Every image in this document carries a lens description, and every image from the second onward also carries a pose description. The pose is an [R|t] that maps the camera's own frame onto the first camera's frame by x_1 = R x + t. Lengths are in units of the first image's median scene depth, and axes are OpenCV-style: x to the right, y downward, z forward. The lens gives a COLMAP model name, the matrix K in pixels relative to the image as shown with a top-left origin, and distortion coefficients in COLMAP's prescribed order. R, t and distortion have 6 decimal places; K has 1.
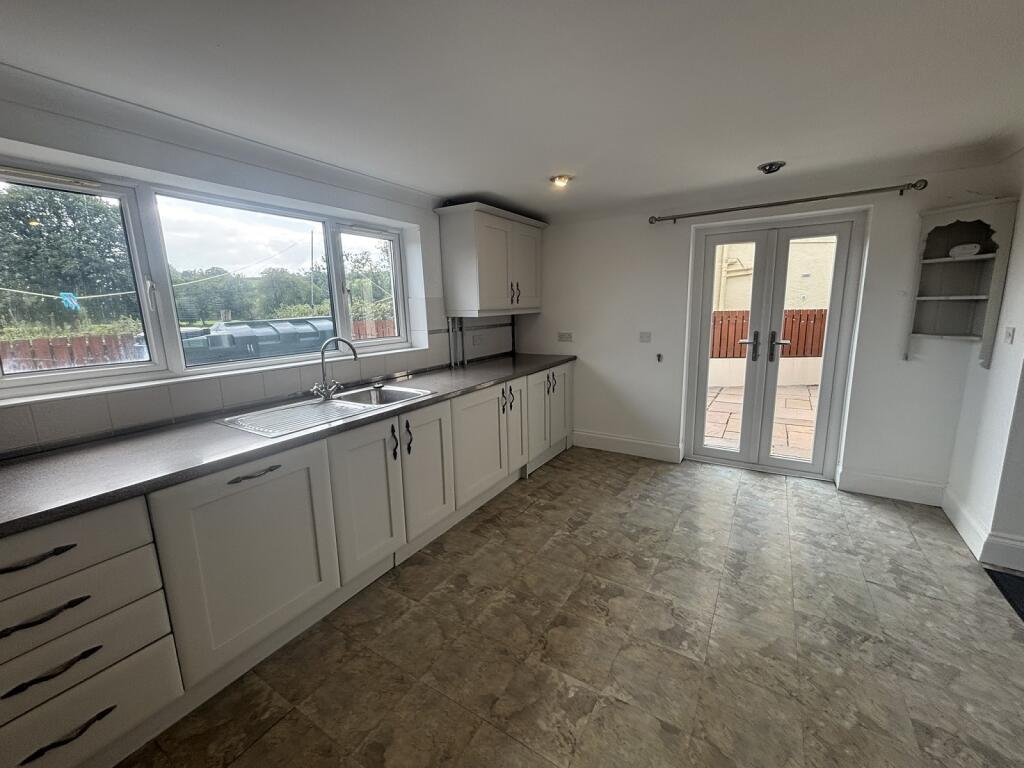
lens RADIAL K [[412.4, 0, 512.0], [0, 412.4, 384.0], [0, 0, 1]] dist [0.001344, 0.000304]
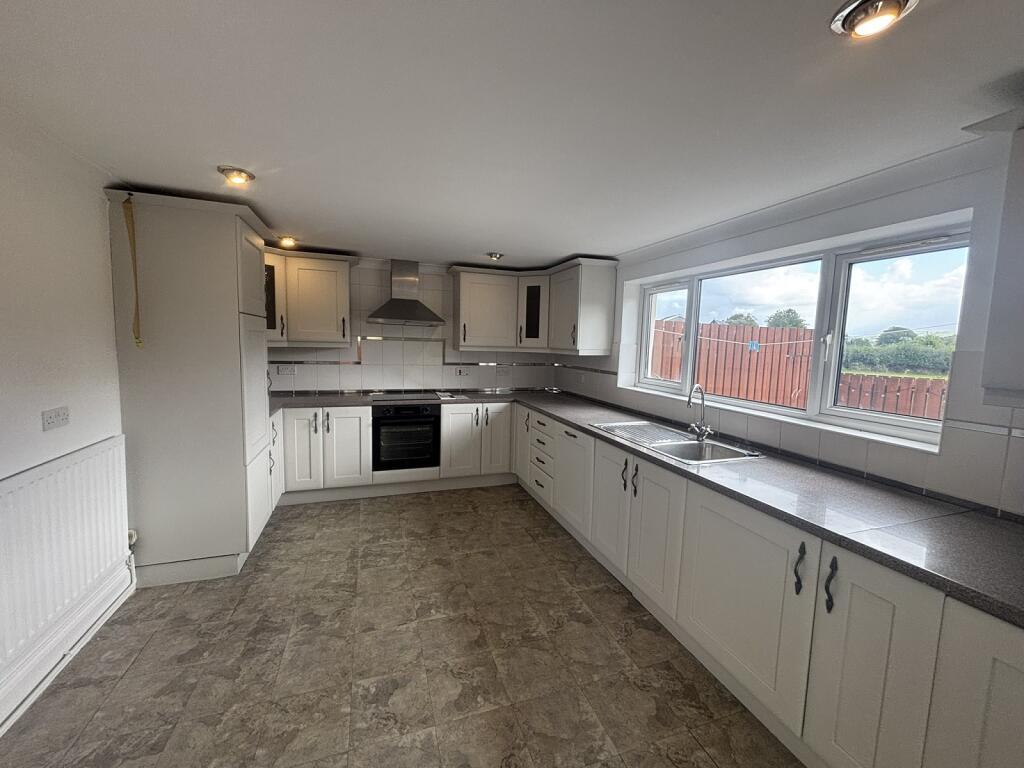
lens RADIAL K [[412.4, 0, 512.0], [0, 412.4, 384.0], [0, 0, 1]] dist [0.001344, 0.000304]
pose [[-0.626874, 0.092200, -0.773646, 0.839141], [-0.160028, 0.956565, 0.243669, -0.353755], [0.762509, 0.276555, -0.584891, 1.501331]]
